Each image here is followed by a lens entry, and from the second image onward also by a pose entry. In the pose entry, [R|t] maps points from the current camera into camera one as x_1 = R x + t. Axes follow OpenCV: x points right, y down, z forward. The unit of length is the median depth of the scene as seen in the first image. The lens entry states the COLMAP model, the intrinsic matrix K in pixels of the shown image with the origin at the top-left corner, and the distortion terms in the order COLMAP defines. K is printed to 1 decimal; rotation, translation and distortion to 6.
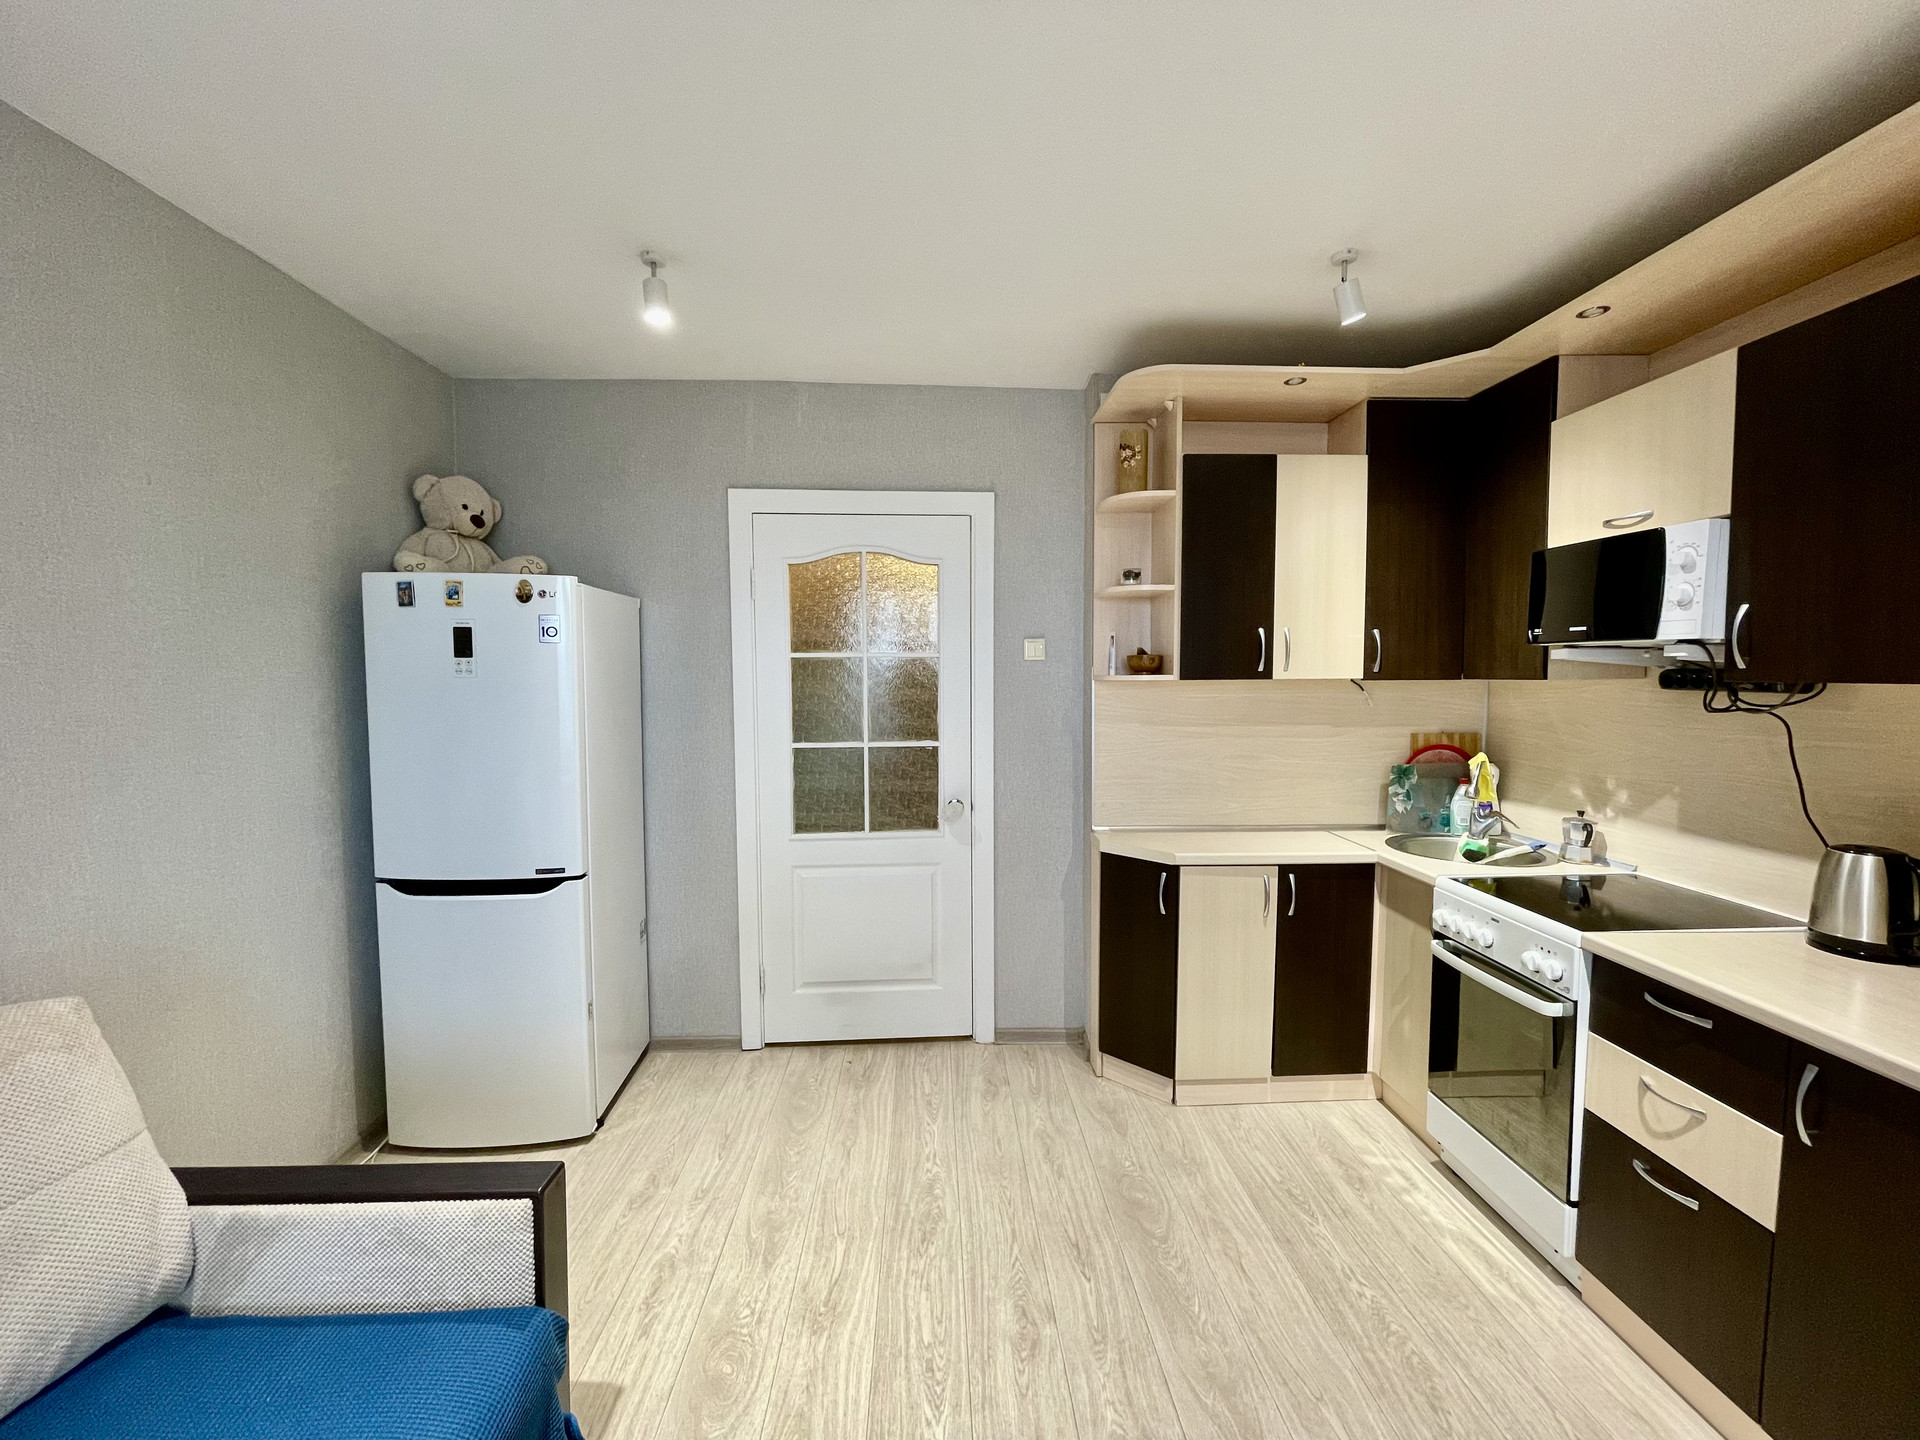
lens RADIAL K [[772.3, 0, 962.1], [0, 772.3, 721.6], [0, 0, 1]] dist [0.002449, -0.002256]
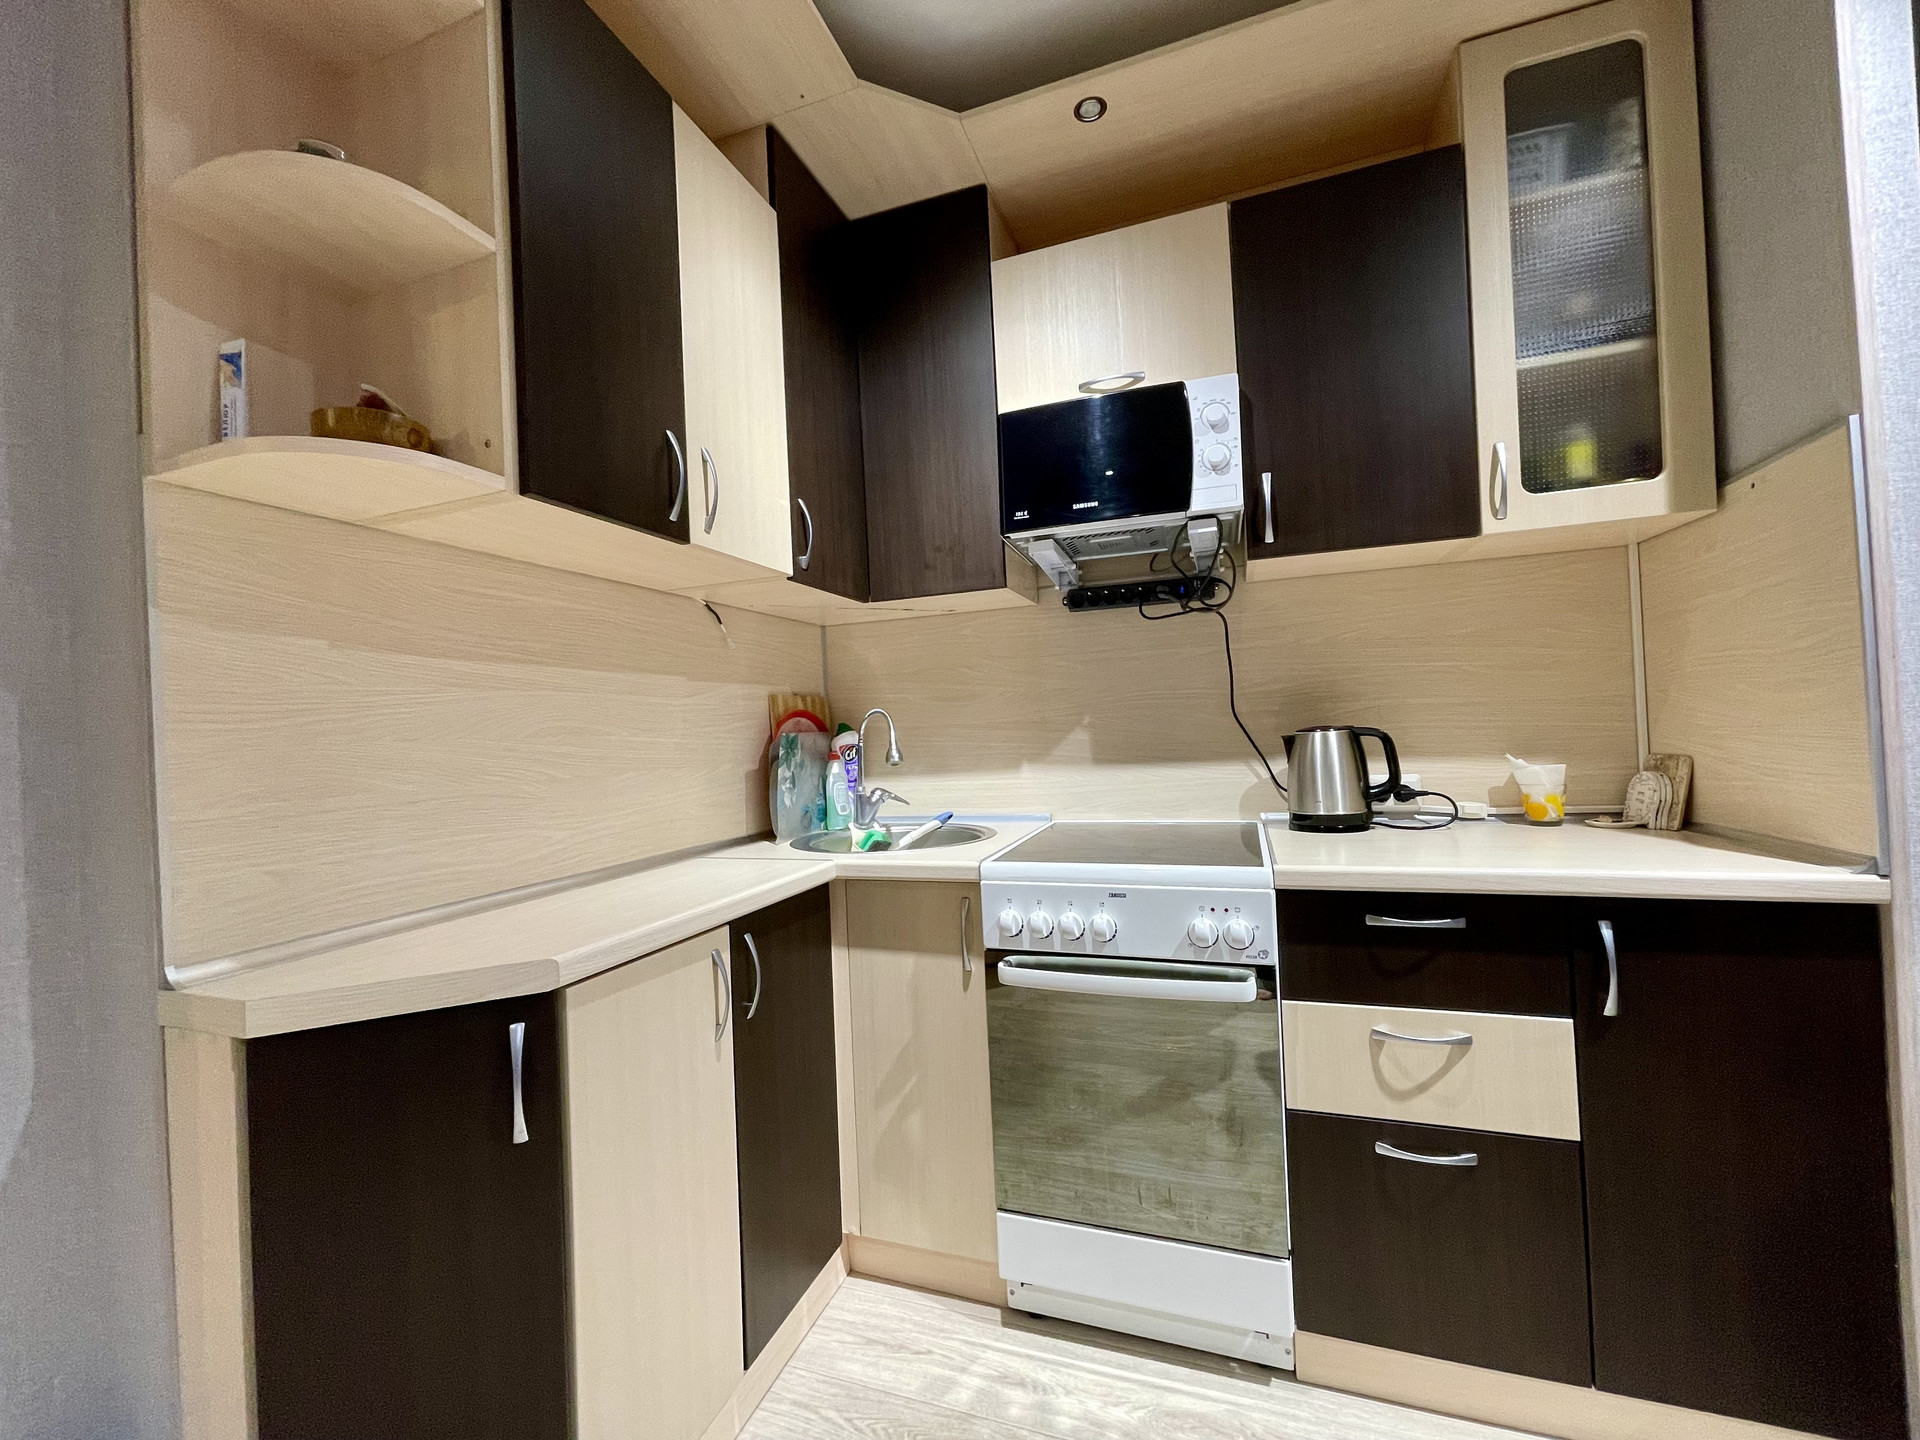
lens RADIAL K [[772.3, 0, 954.3], [0, 772.3, 723.4], [0, 0, 1]] dist [0.002449, -0.002256]
pose [[0.377880, -0.005015, 0.925841, 0.012326], [0.100925, 0.994249, -0.035807, 0.102679], [-0.920337, 0.106972, 0.376213, 0.746376]]
